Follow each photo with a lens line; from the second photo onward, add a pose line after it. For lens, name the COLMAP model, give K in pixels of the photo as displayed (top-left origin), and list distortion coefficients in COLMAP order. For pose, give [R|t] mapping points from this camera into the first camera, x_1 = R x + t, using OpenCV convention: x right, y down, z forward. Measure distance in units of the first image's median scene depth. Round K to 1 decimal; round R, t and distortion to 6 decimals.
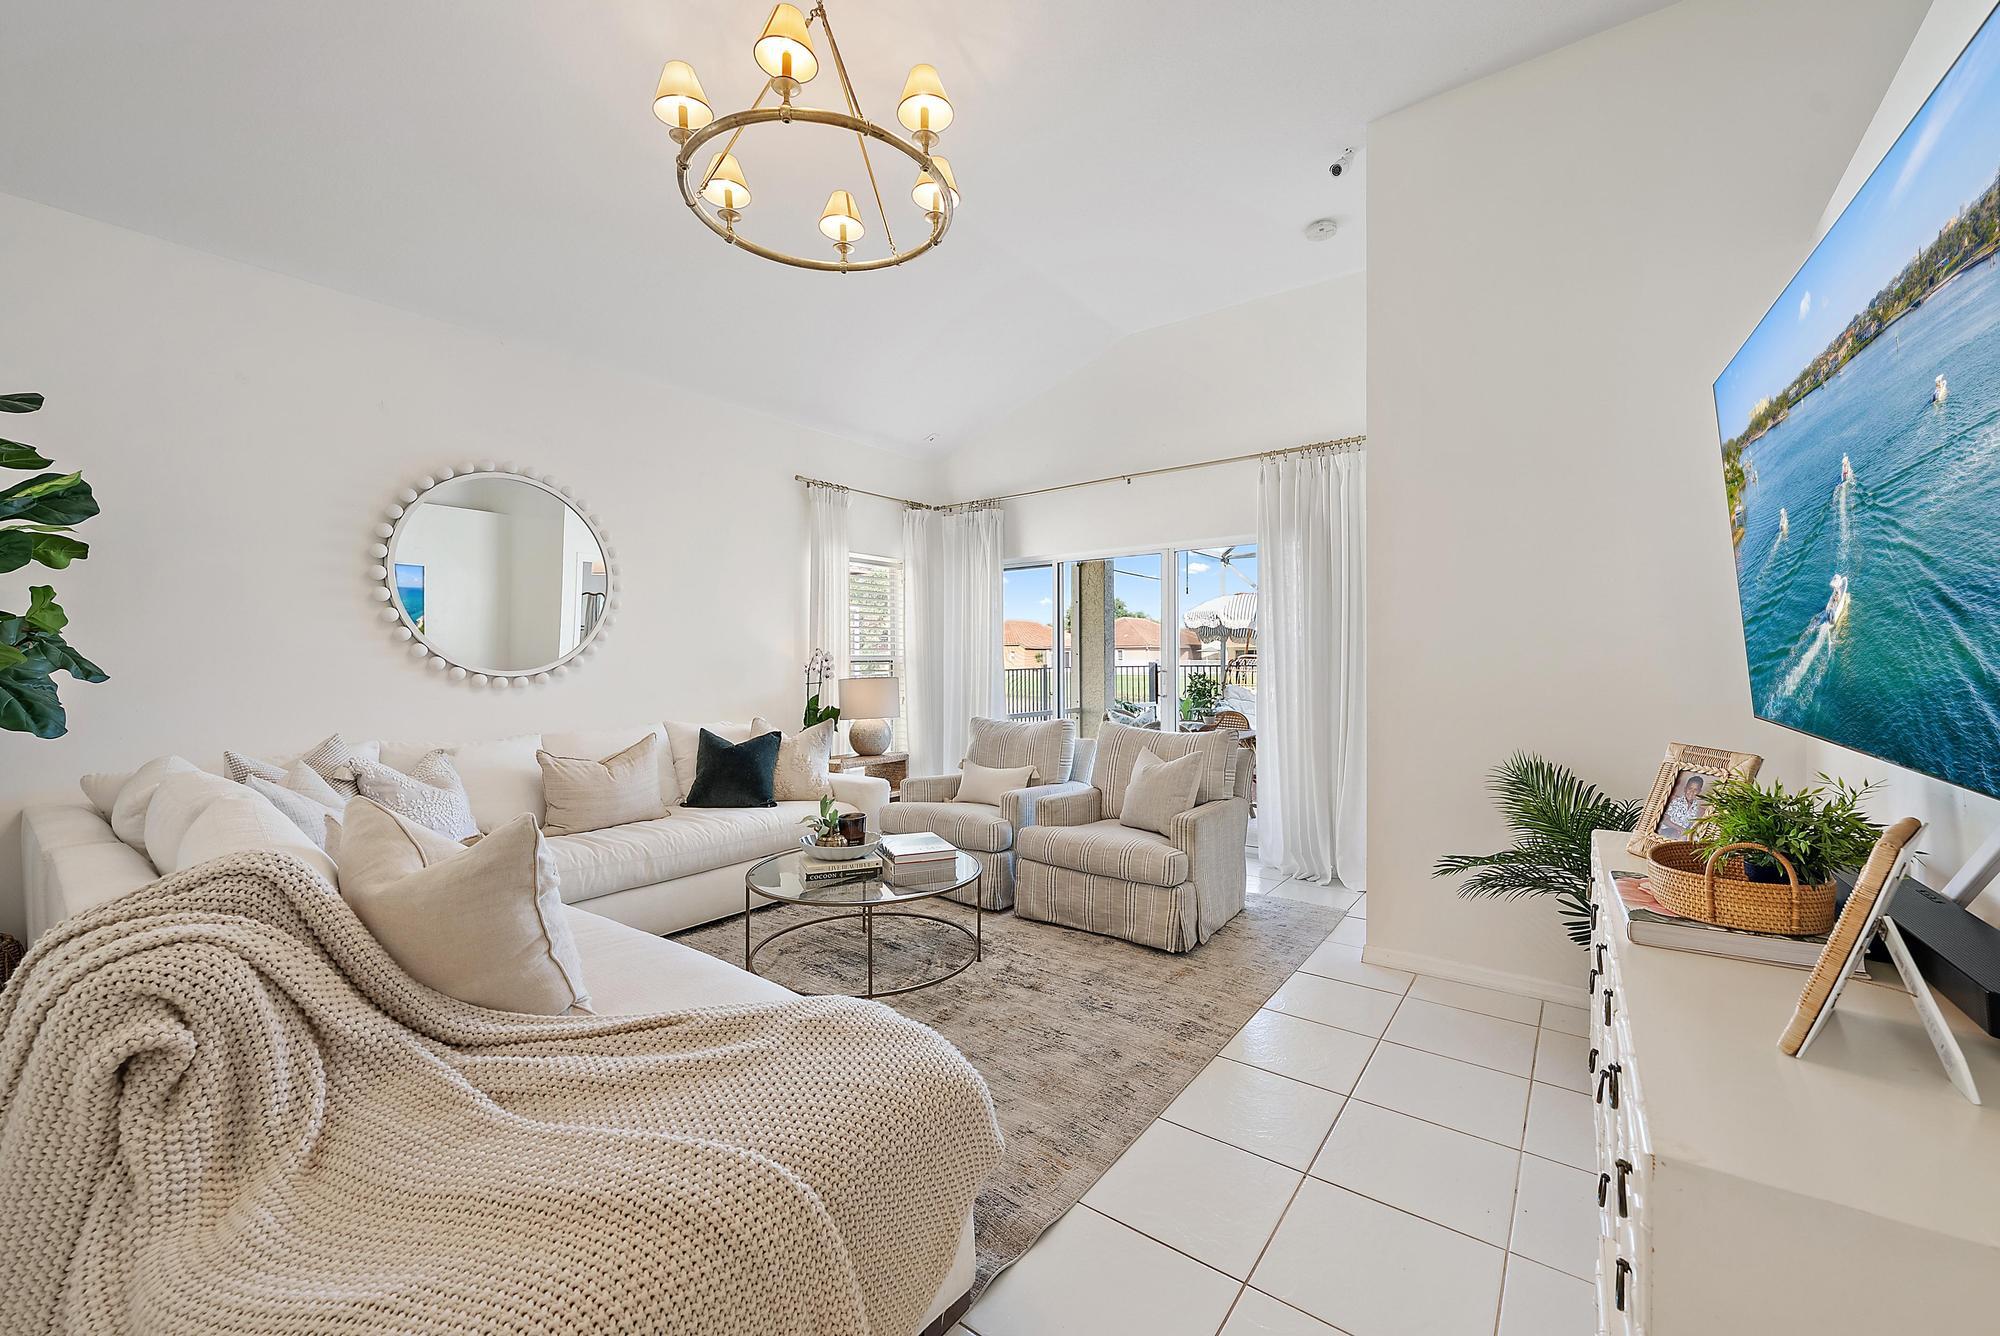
lens RADIAL K [[783.0, 0, 998.8], [0, 783.0, 655.6], [0, 0, 1]] dist [0.000577, -0.000386]
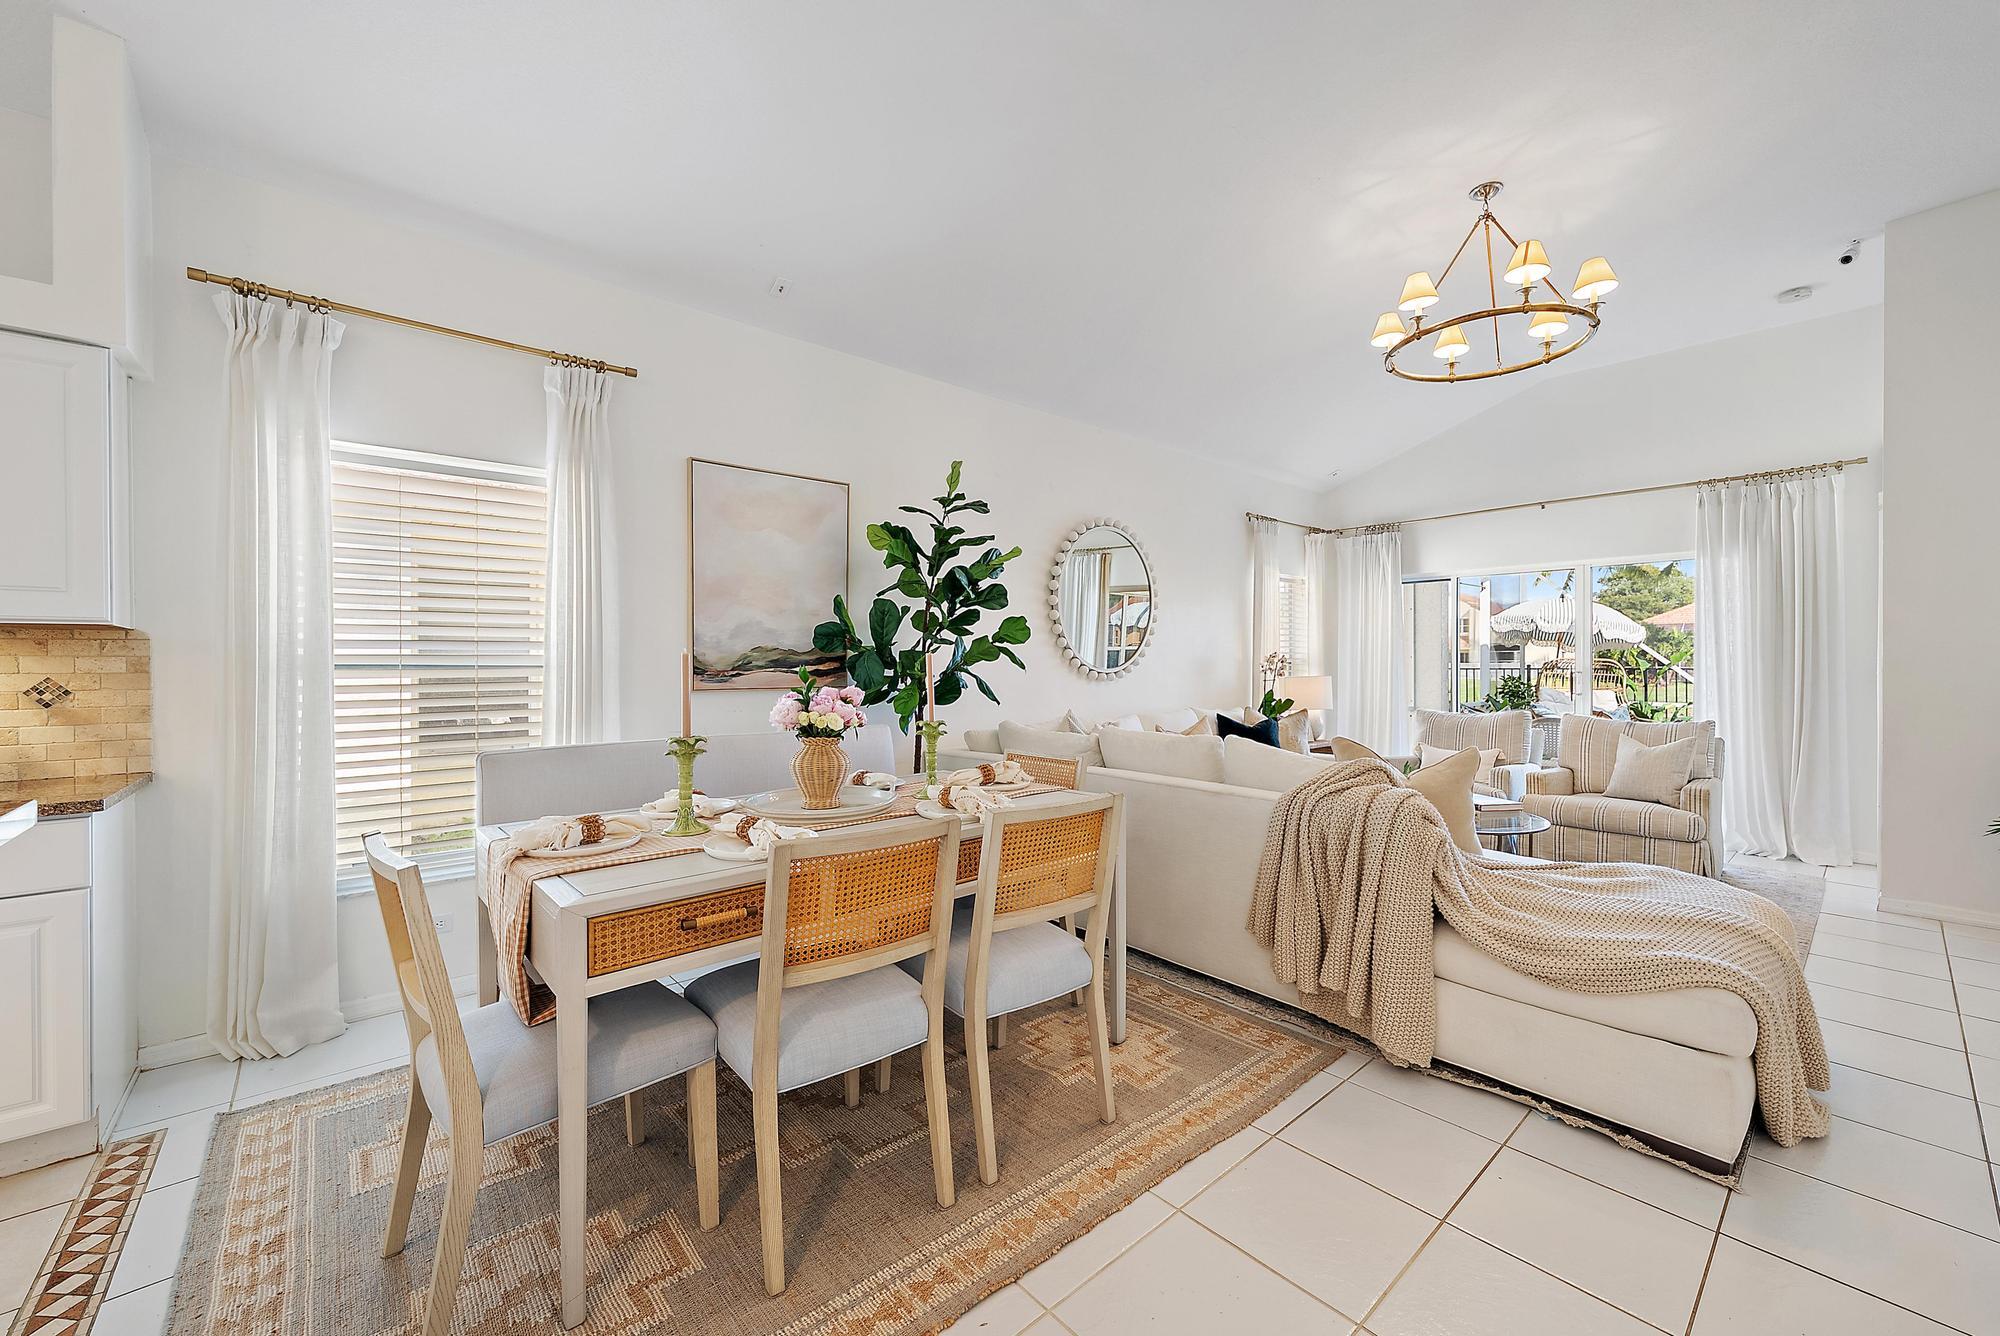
lens RADIAL K [[783.0, 0, 995.3], [0, 783.0, 656.8], [0, 0, 1]] dist [0.000577, -0.000386]
pose [[0.979176, 0.002092, -0.203001, -0.439368], [-0.002362, 0.999997, -0.001087, 0.000731], [0.202998, 0.001544, 0.979178, -0.327480]]
